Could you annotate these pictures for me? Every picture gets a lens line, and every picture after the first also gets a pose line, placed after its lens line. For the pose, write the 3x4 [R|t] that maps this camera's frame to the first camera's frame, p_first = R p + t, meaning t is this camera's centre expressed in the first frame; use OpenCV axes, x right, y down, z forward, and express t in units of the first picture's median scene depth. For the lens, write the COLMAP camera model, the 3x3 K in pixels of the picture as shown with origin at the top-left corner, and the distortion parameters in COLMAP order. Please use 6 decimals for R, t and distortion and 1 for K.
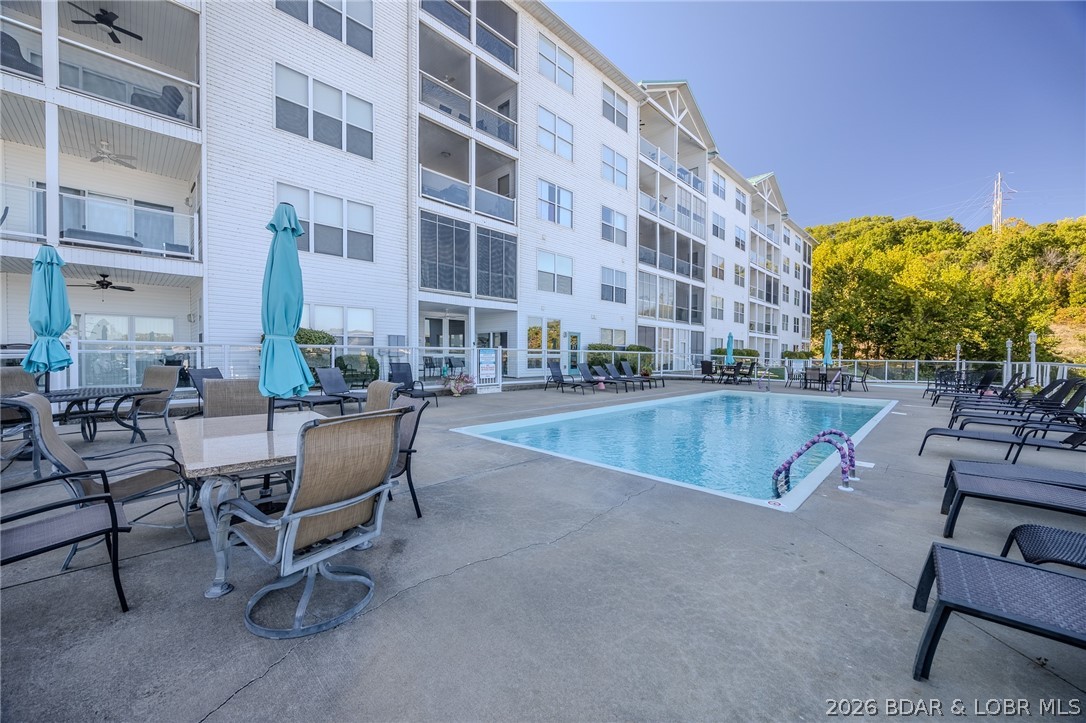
lens RADIAL K [[419.4, 0, 548.2], [0, 419.4, 362.5], [0, 0, 1]] dist [-0.001905, -0.000547]
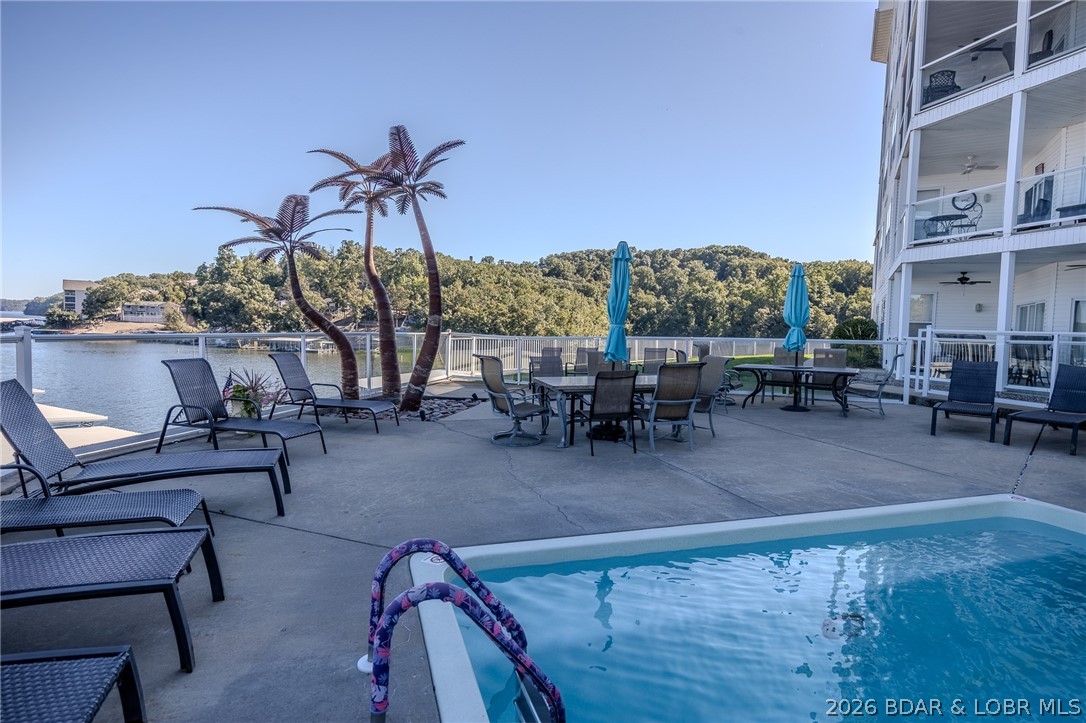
lens RADIAL K [[550.2, 0, 543.0], [0, 550.2, 361.5], [0, 0, 1]] dist [-0.016051, 0.001141]
pose [[-0.480704, 0.038080, -0.876056, 0.320726], [-0.042585, 0.996864, 0.066699, -0.011978], [0.875848, 0.069369, -0.477575, 0.407026]]
